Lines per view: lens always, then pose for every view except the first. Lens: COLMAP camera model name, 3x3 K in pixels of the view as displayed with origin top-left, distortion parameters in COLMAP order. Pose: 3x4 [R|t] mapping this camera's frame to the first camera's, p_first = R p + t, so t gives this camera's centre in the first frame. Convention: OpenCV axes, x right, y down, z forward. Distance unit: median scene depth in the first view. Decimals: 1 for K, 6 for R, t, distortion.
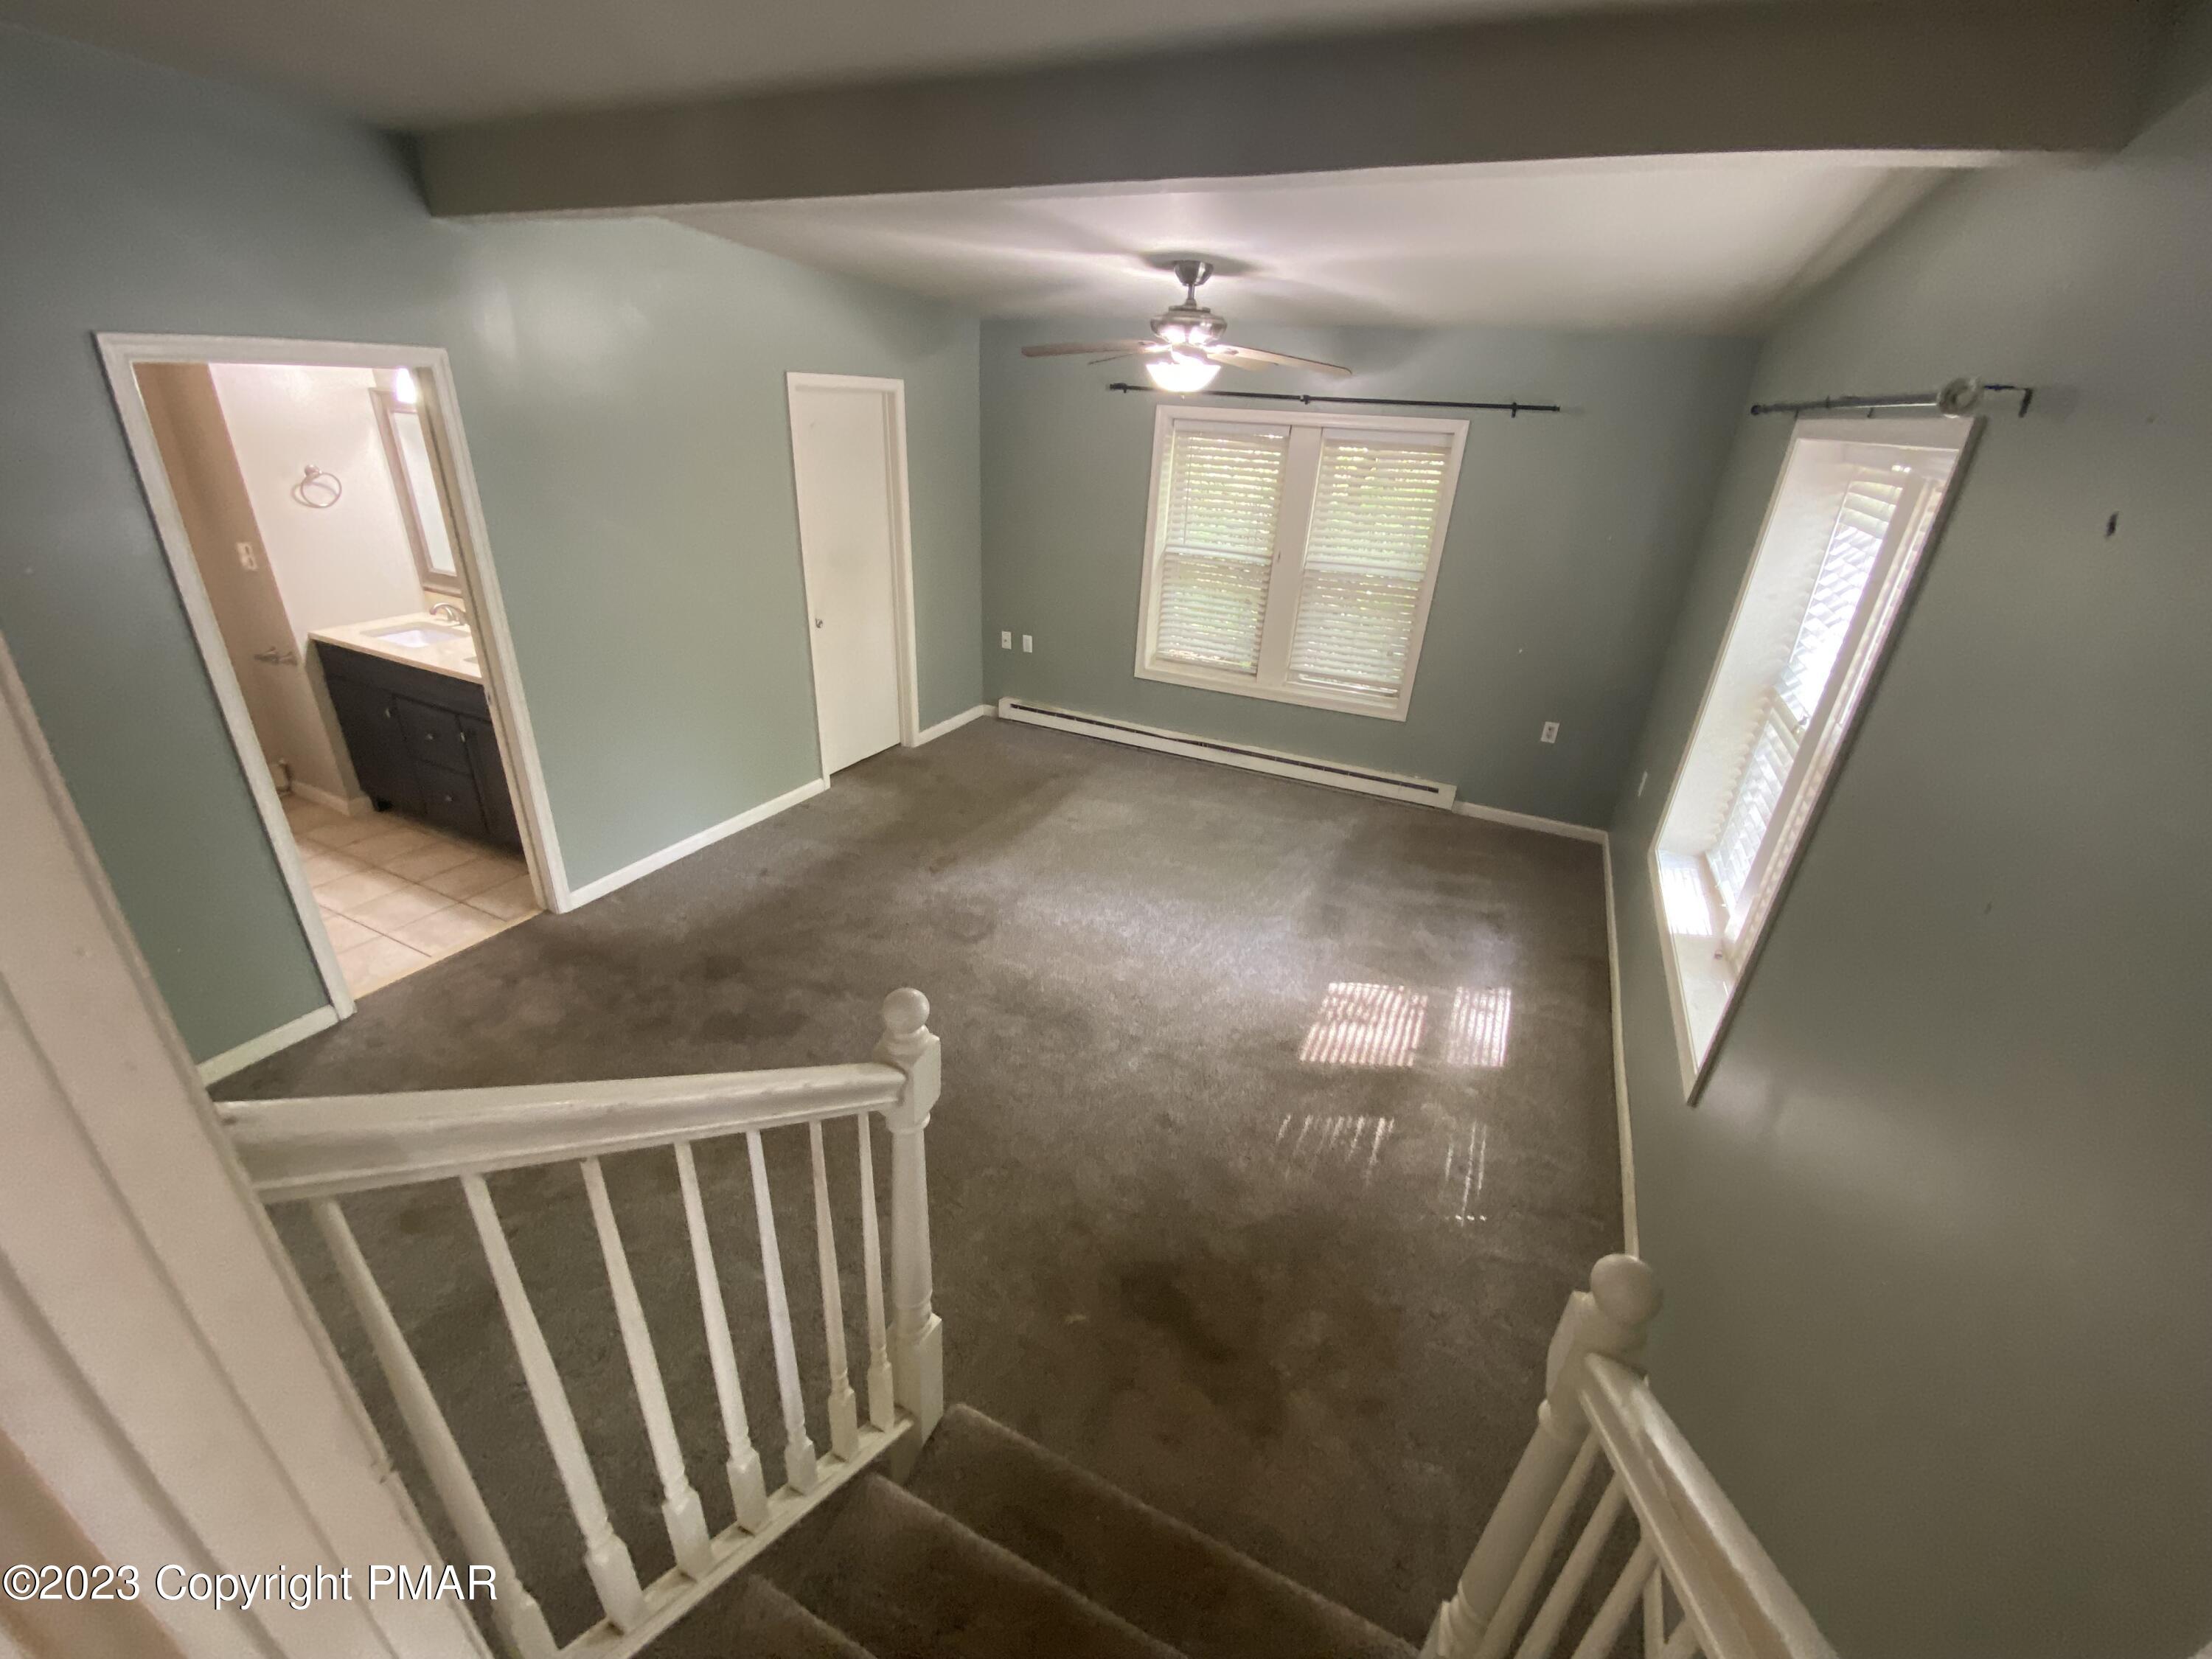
lens RADIAL K [[912.6, 0, 1094.5], [0, 912.6, 829.9], [0, 0, 1]] dist [-0.003814, -0.003613]
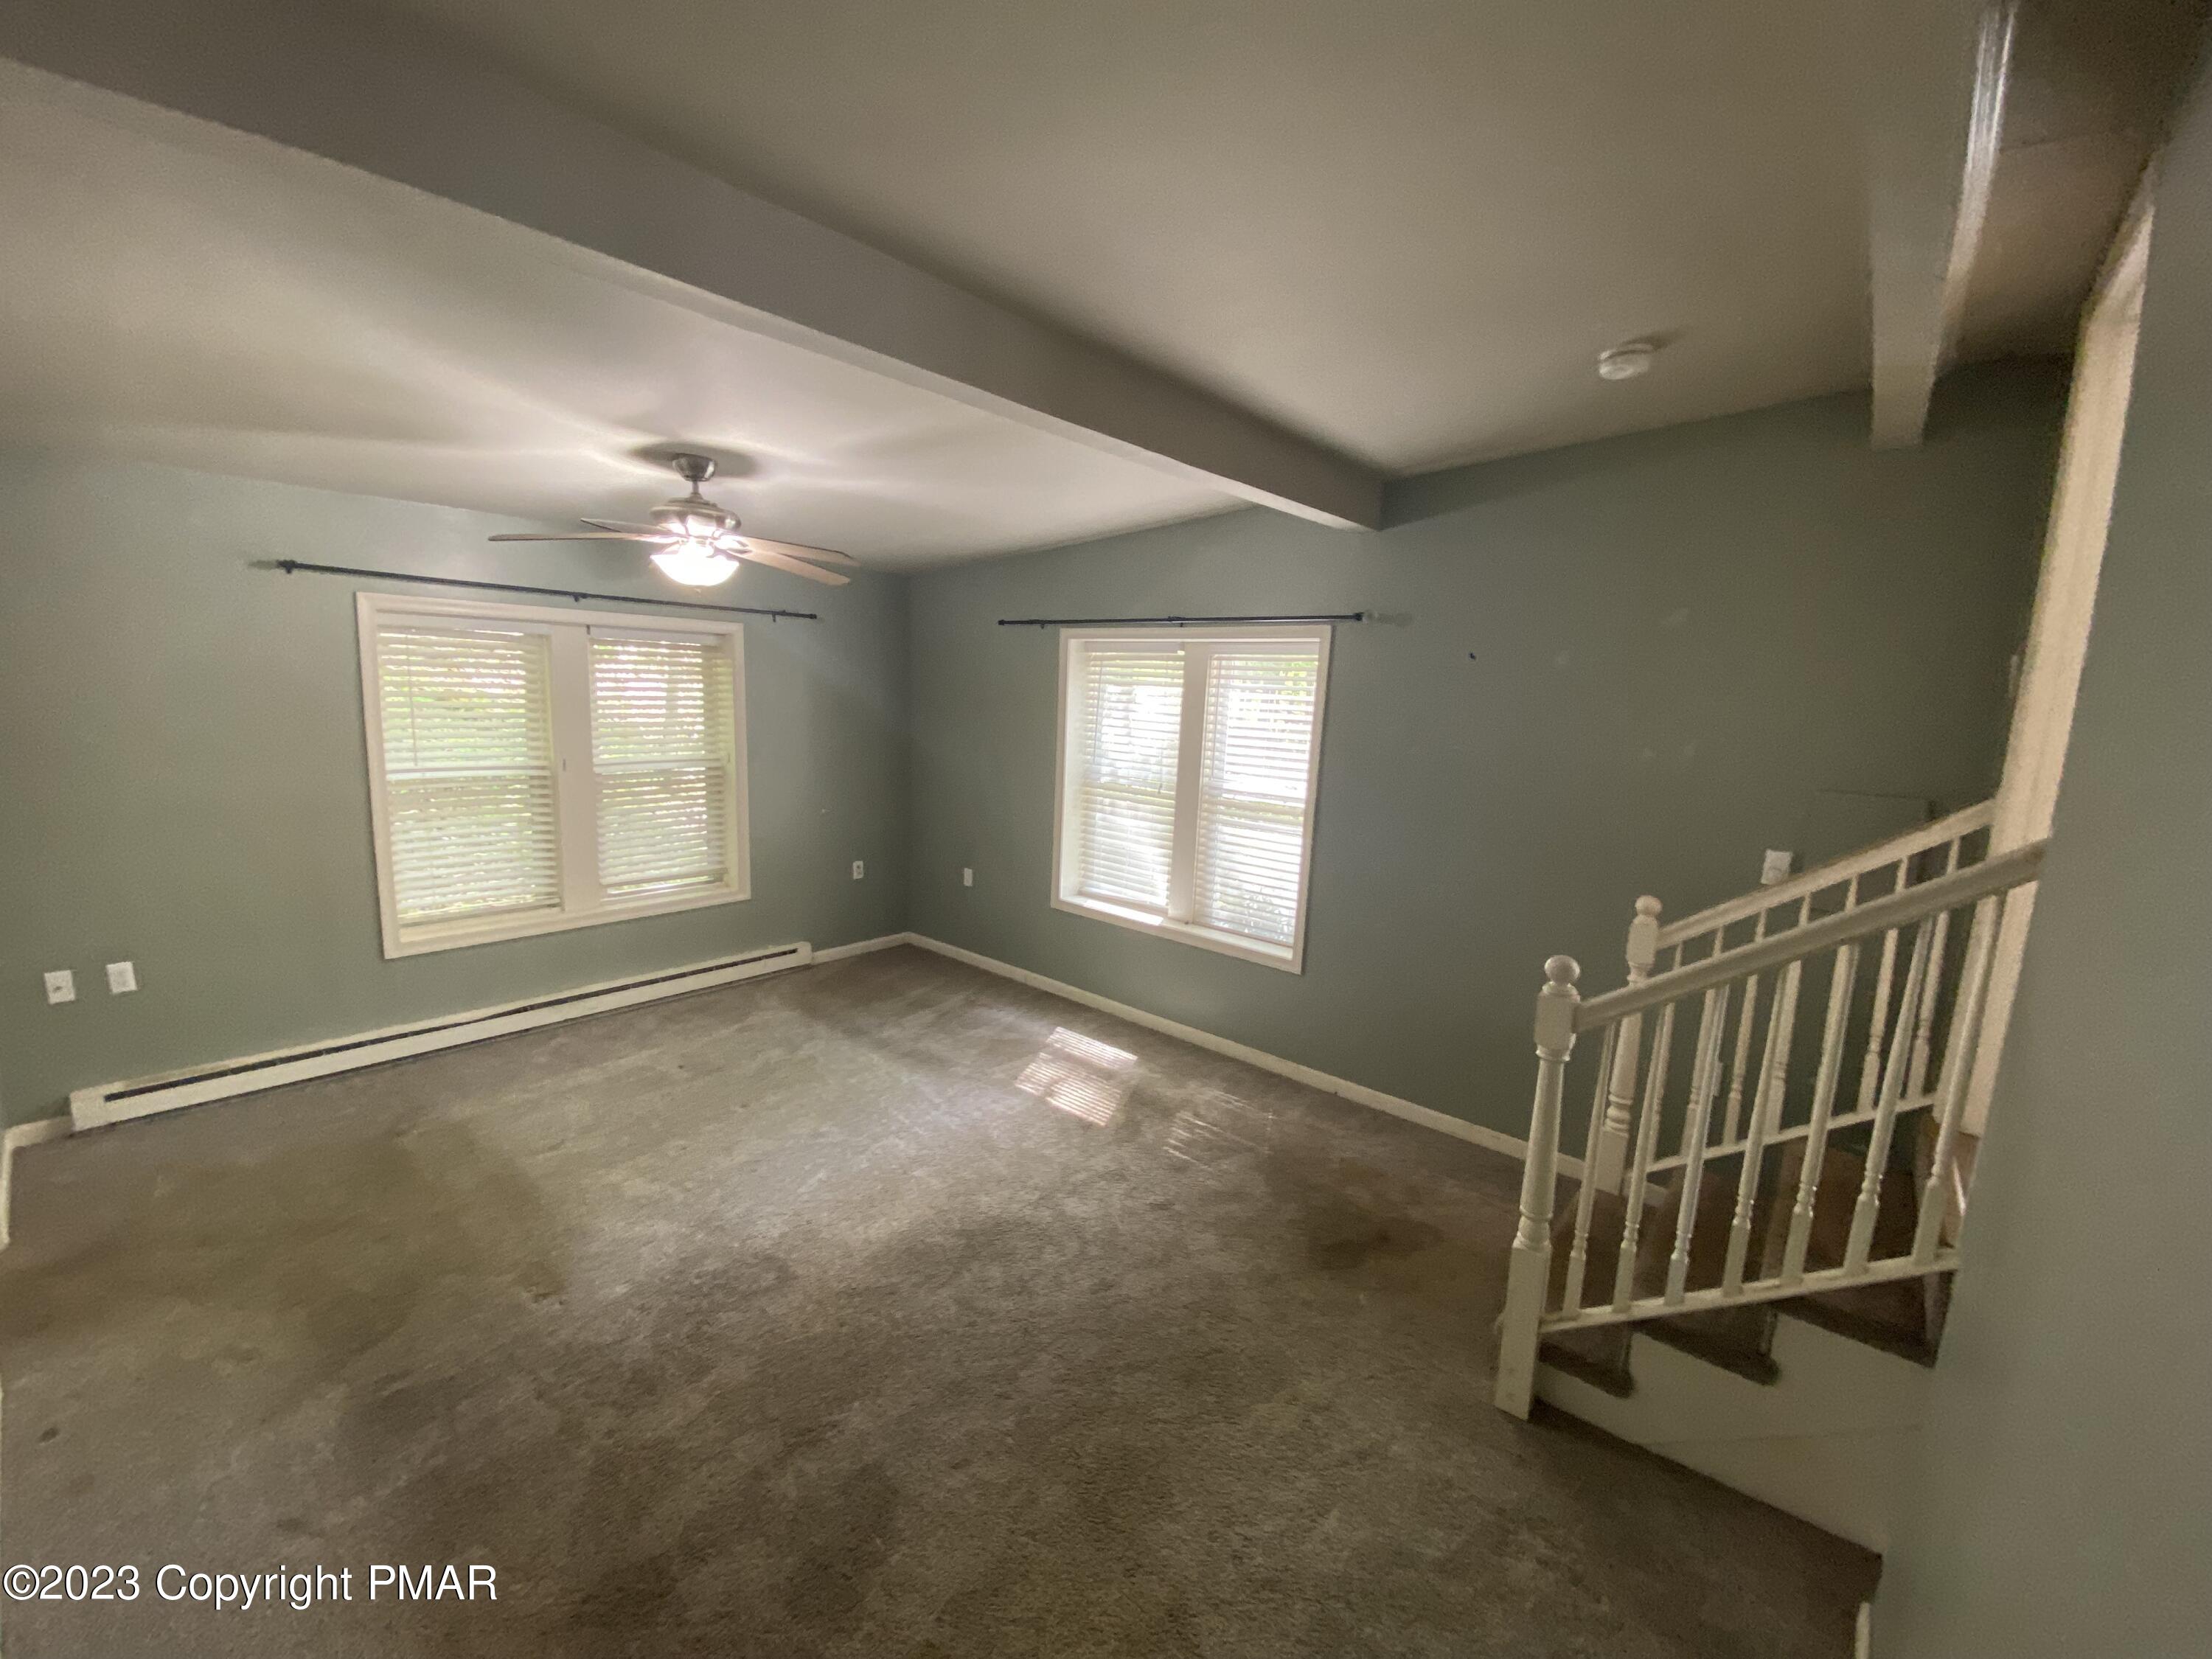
lens RADIAL K [[898.5, 0, 1106.3], [0, 898.5, 819.8], [0, 0, 1]] dist [-0.002677, -0.004266]
pose [[0.236586, -0.179053, 0.954970, -0.581430], [0.377982, 0.922410, 0.079306, -0.147322], [-0.895074, 0.342198, 0.285908, 0.372050]]
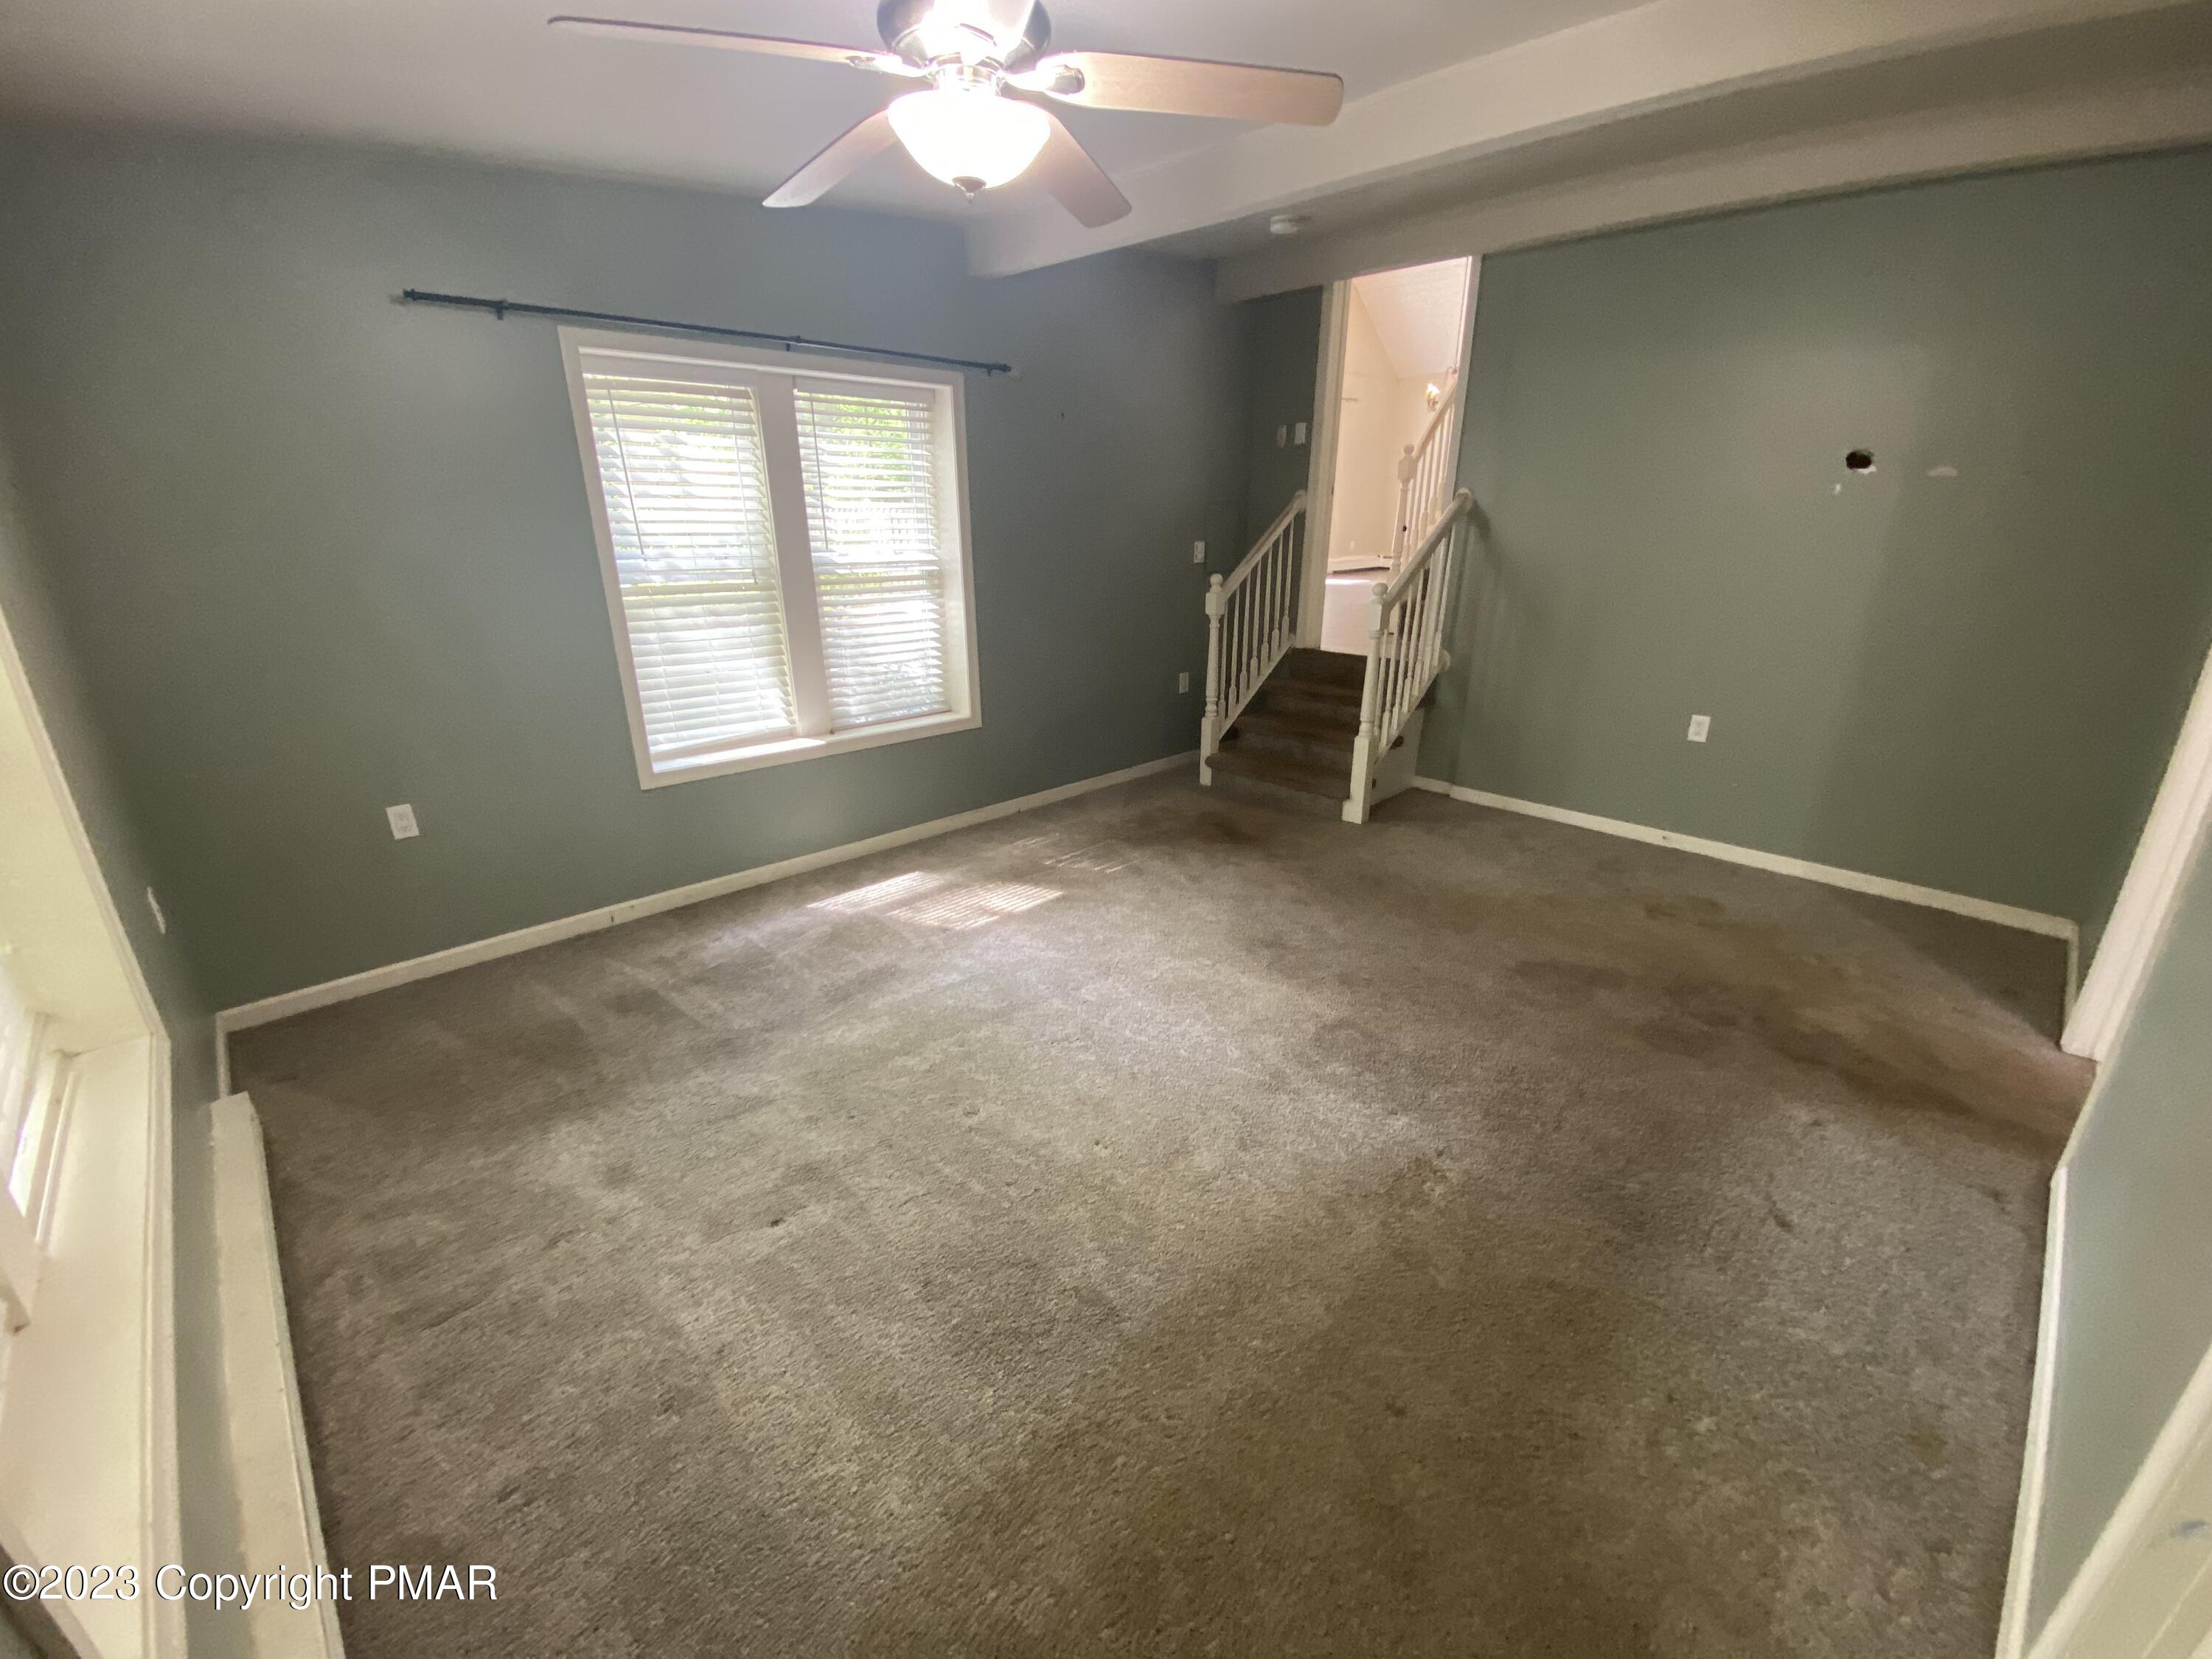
lens RADIAL K [[898.5, 0, 1113.7], [0, 898.5, 833.2], [0, 0, 1]] dist [-0.002677, -0.004266]
pose [[-0.943811, -0.144636, 0.297156, -0.128104], [0.109044, 0.712508, 0.693139, -0.440649], [-0.311979, 0.686595, -0.656701, 1.207443]]
